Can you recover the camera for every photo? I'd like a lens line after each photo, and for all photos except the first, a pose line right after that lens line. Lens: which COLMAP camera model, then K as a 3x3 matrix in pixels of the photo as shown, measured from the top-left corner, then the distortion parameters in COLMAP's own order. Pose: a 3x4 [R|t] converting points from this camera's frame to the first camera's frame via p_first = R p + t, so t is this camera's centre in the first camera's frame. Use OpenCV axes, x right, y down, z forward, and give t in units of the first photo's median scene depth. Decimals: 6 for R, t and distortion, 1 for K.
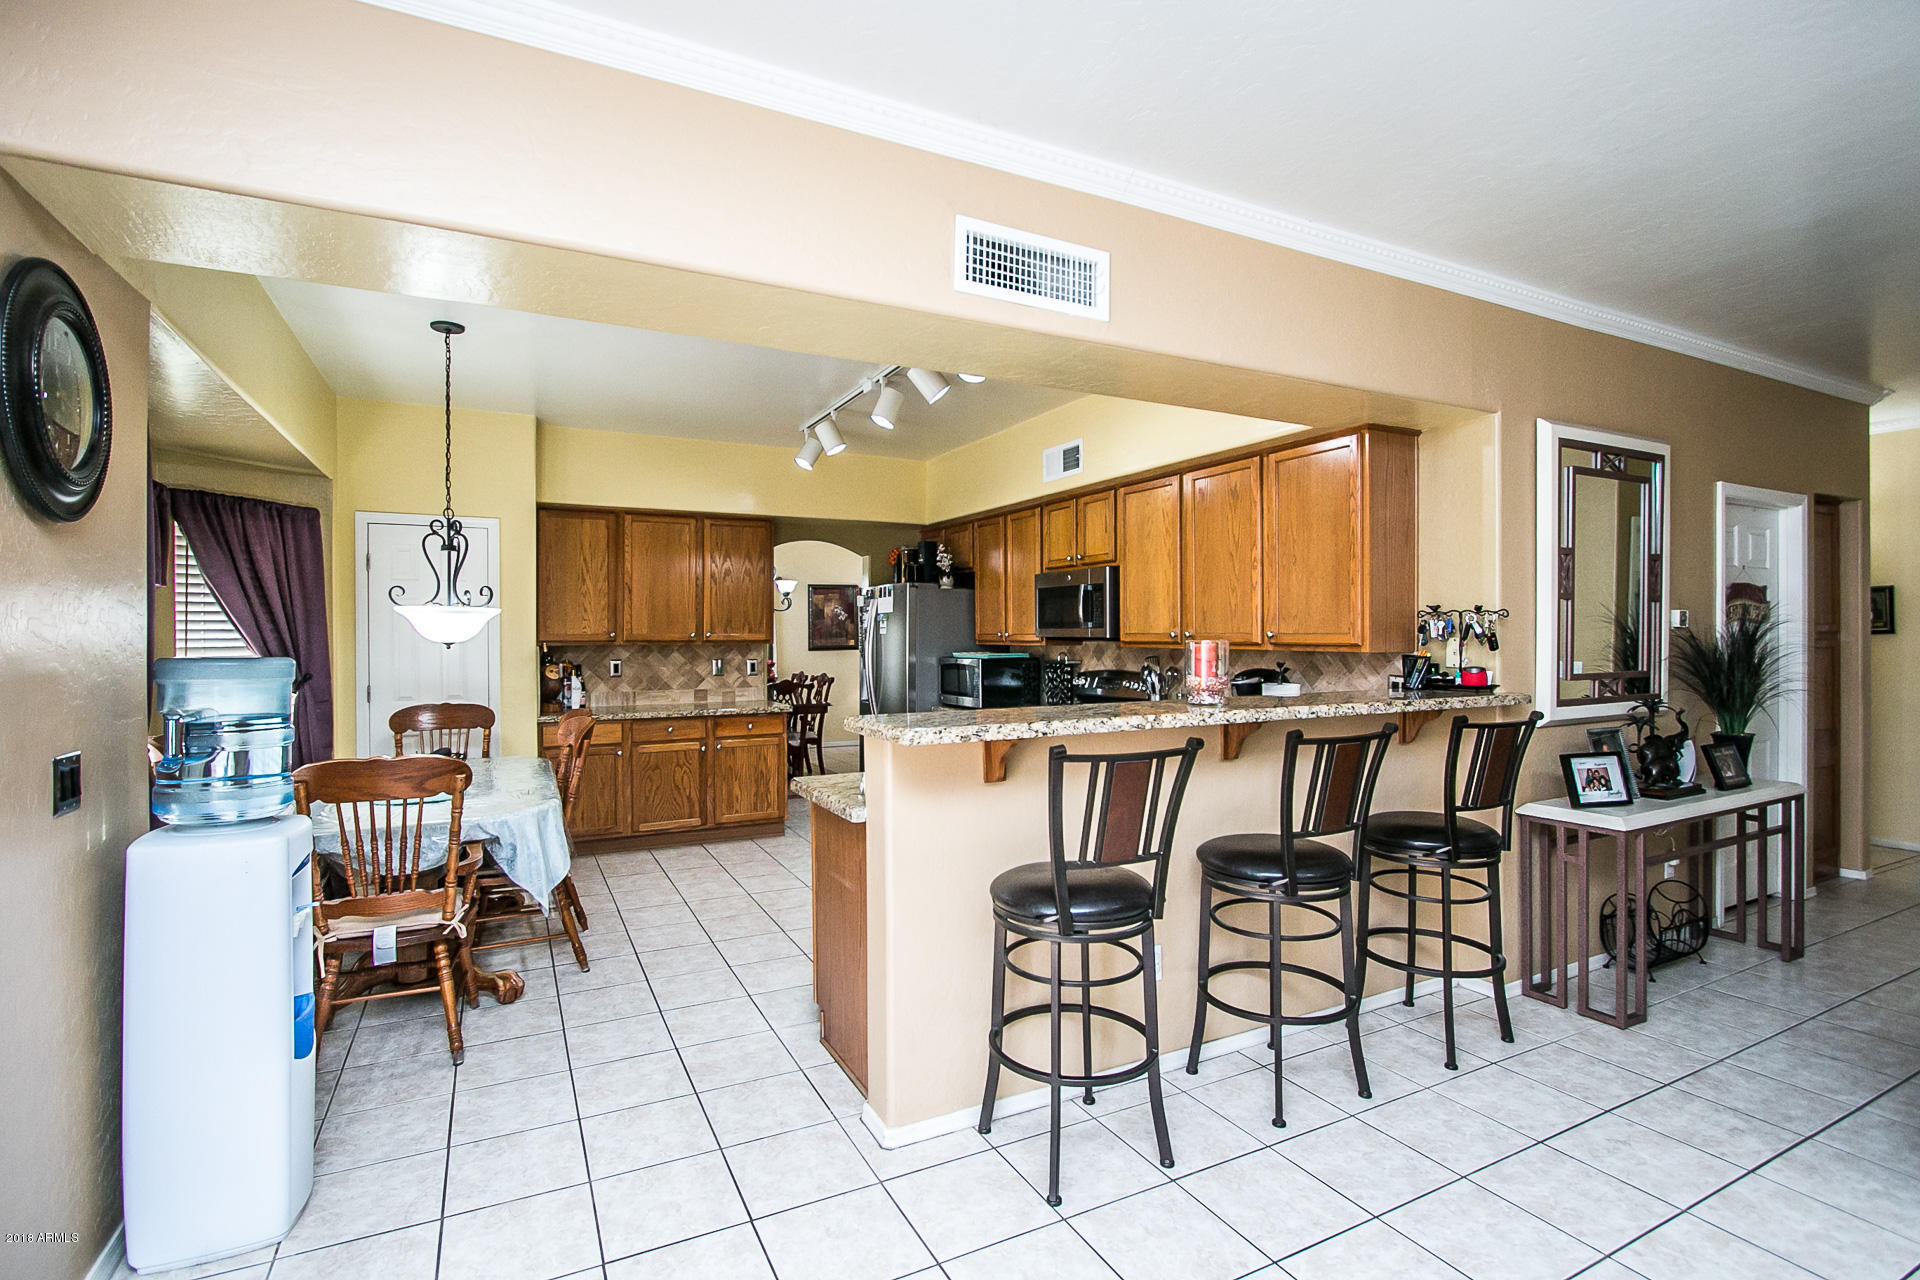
lens RADIAL K [[948.3, 0, 942.0], [0, 948.3, 637.0], [0, 0, 1]] dist [-0.011605, 0.000030]
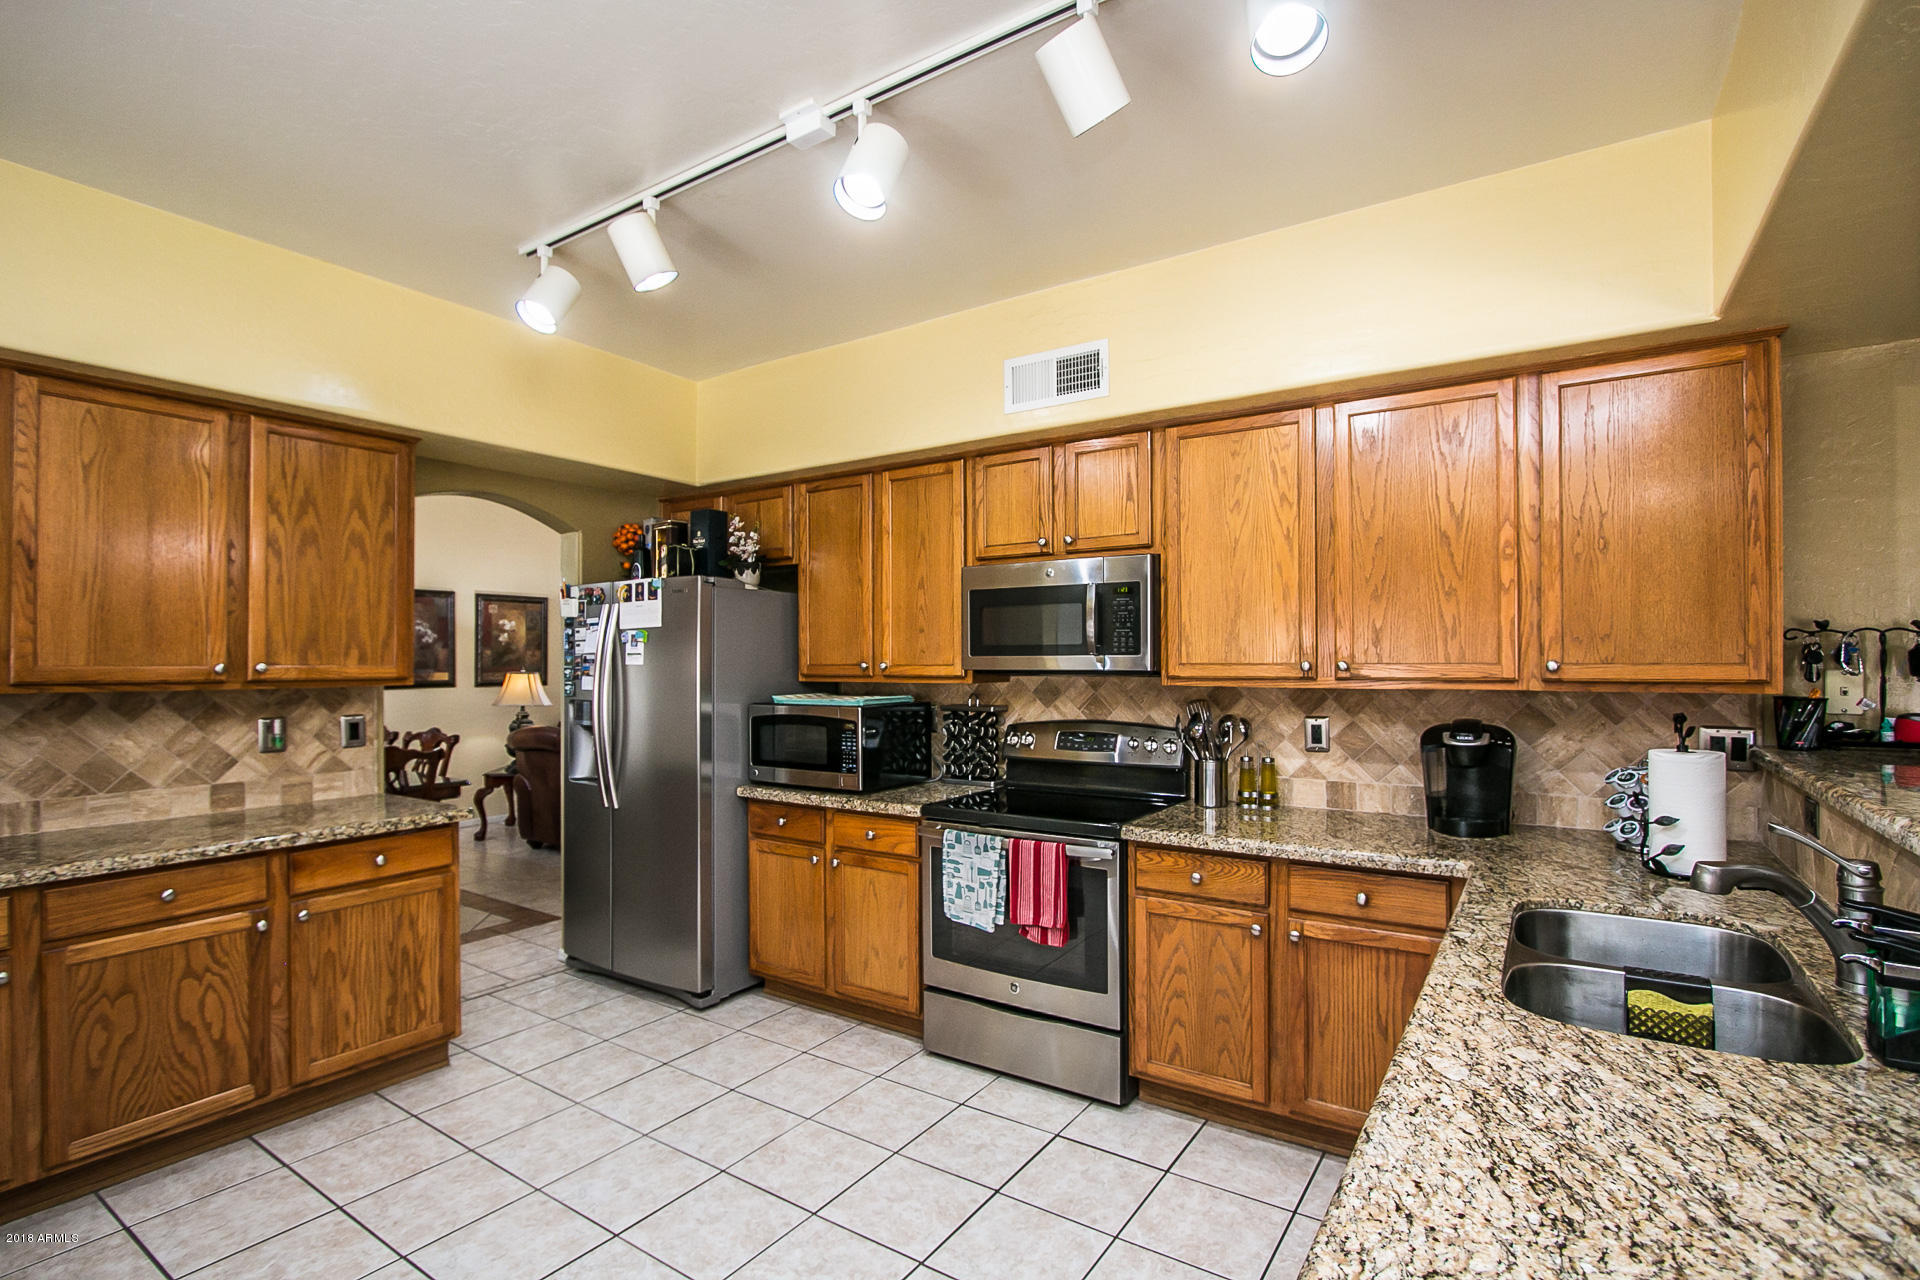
lens RADIAL K [[901.7, 0, 953.3], [0, 901.7, 656.9], [0, 0, 1]] dist [-0.002963, 0.001496]
pose [[0.865159, 0.001364, 0.501495, -0.181156], [0.003282, 0.999959, -0.008382, -0.003096], [-0.501486, 0.008898, 0.865120, 0.466327]]
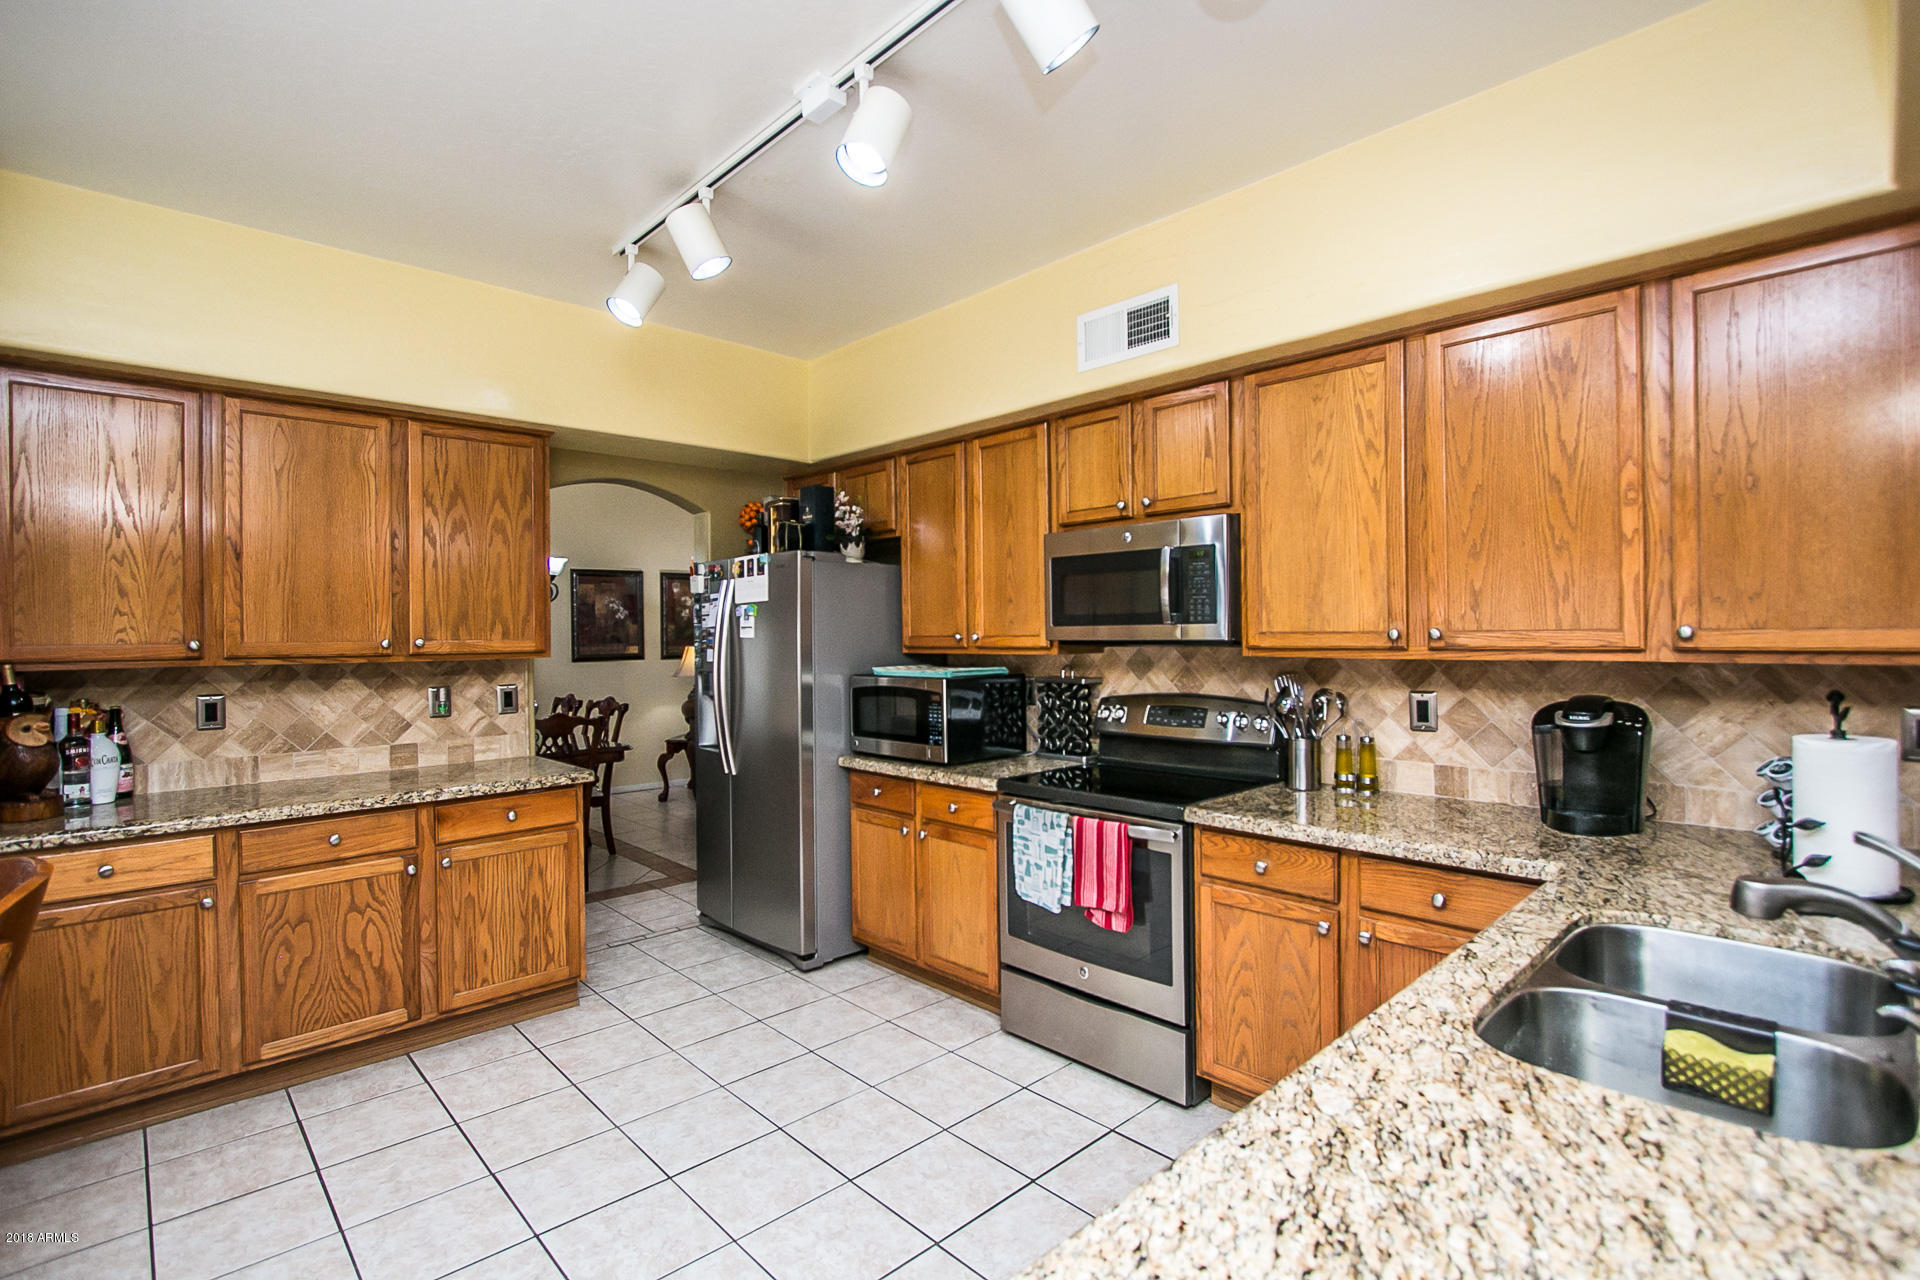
lens RADIAL K [[912.5, 0, 960.5], [0, 912.5, 637.0], [0, 0, 1]] dist [0.000644, 0.000360]
pose [[0.953785, -0.010464, 0.300307, -0.116419], [0.010790, 0.999942, 0.000571, -0.002879], [-0.300295, 0.002696, 0.953843, 0.443238]]
